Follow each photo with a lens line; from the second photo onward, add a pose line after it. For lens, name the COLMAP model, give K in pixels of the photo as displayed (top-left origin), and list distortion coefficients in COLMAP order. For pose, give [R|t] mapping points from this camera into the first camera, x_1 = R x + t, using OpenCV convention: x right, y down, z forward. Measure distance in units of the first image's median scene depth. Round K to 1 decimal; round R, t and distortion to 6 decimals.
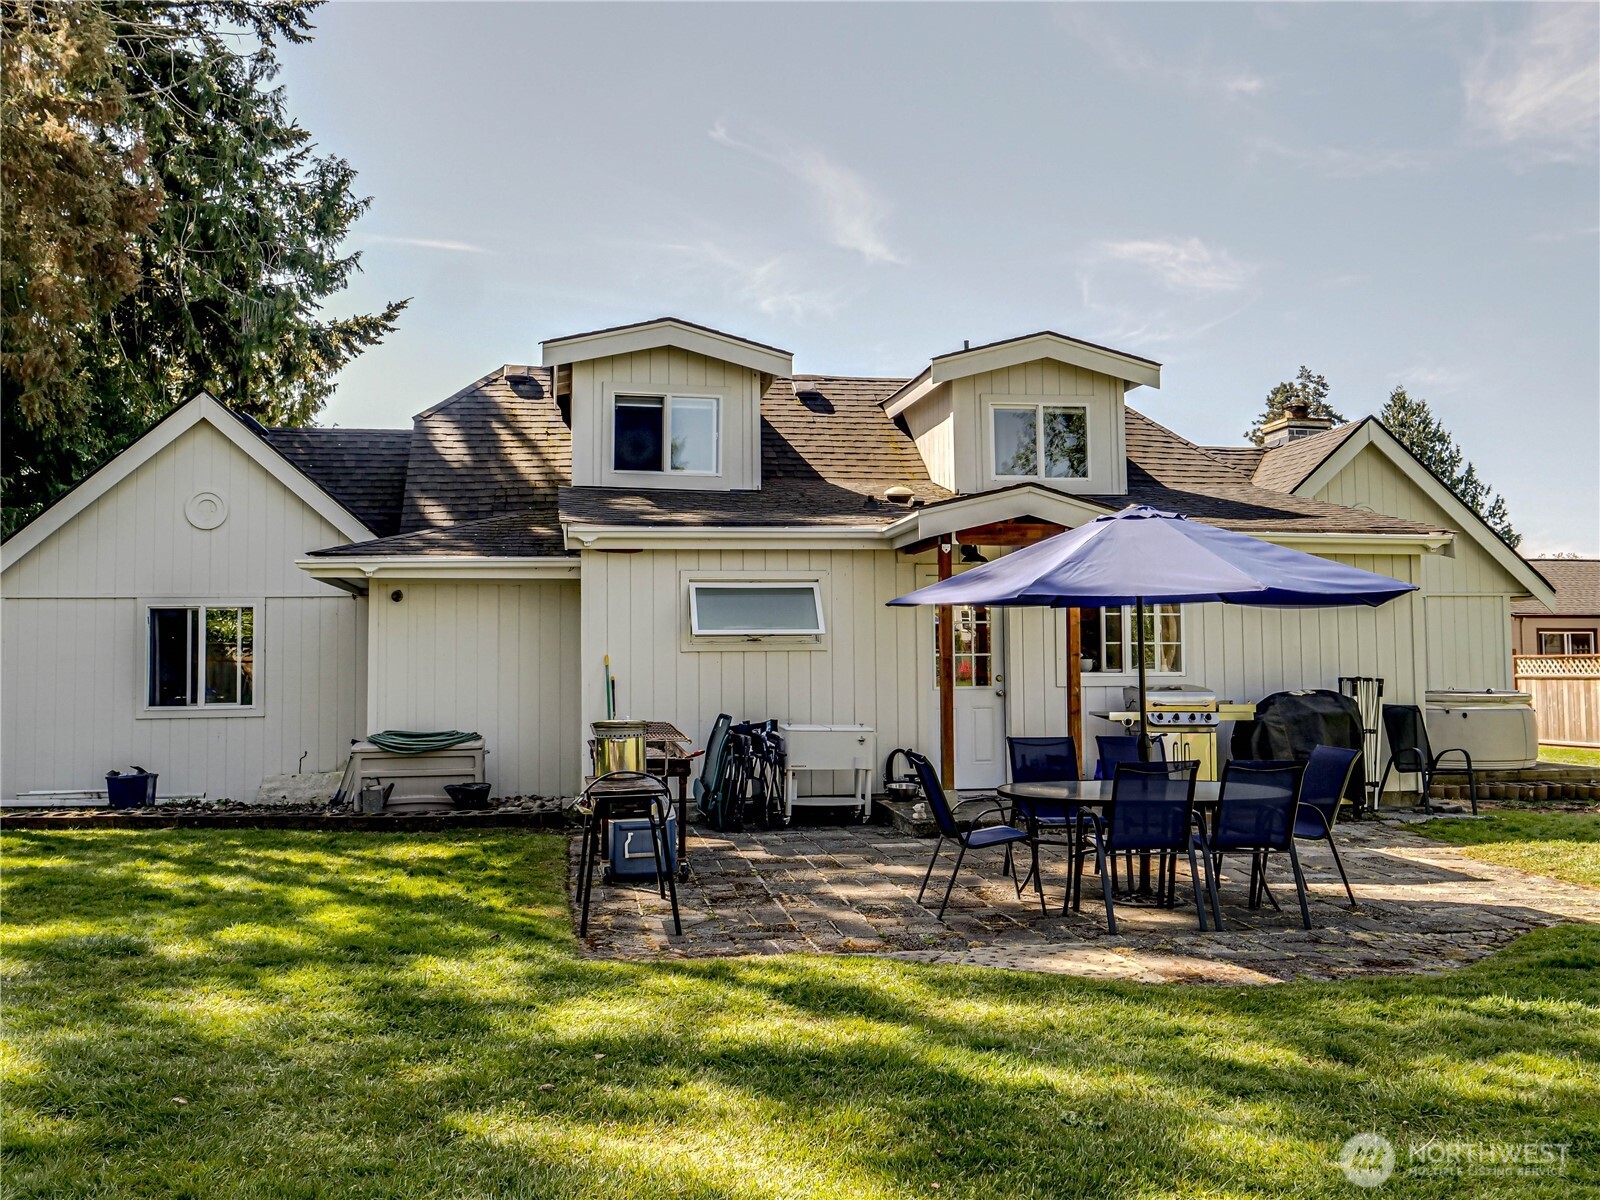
lens RADIAL K [[1172.5, 0, 800.0], [0, 1172.5, 600.0], [0, 0, 1]] dist [0.001080, 0.002172]
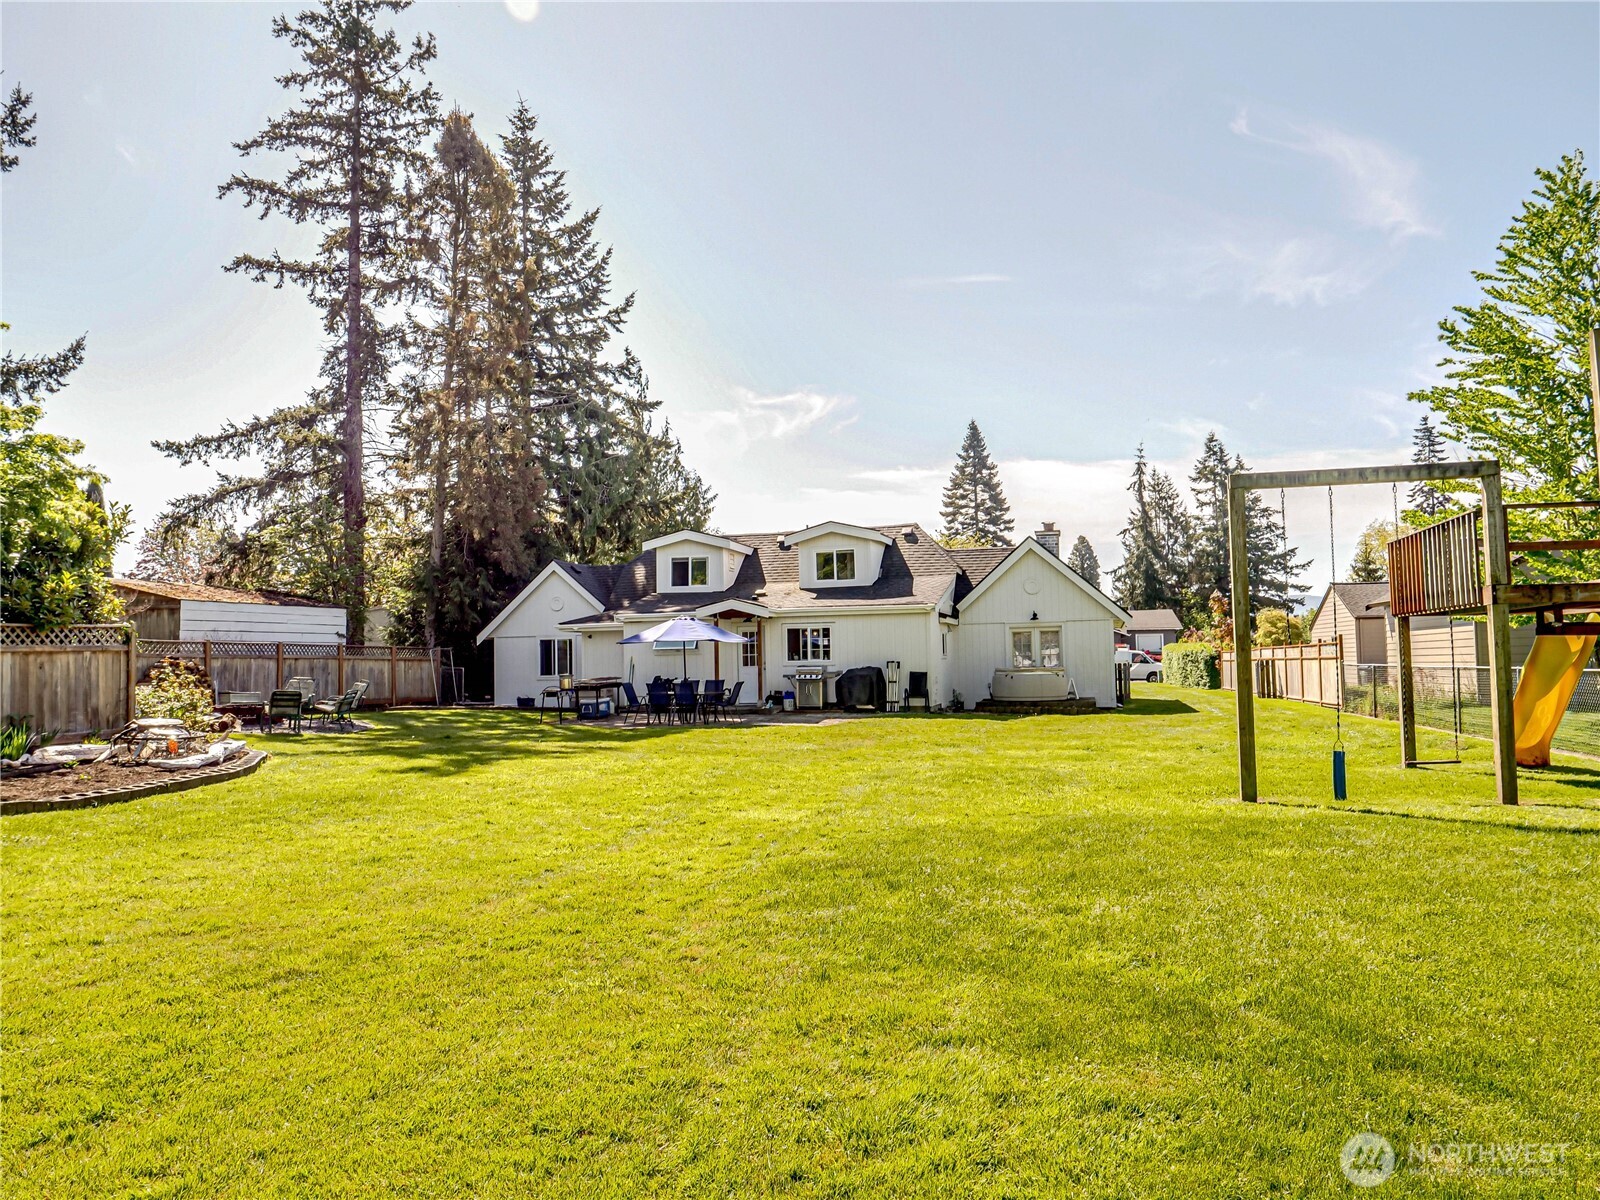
lens RADIAL K [[1172.5, 0, 800.0], [0, 1172.5, 600.0], [0, 0, 1]] dist [0.001080, 0.002172]
pose [[0.889285, -0.031662, -0.456257, 1.234876], [0.028971, 0.999497, -0.012893, -0.035484], [0.456436, -0.001753, 0.889755, -1.154800]]
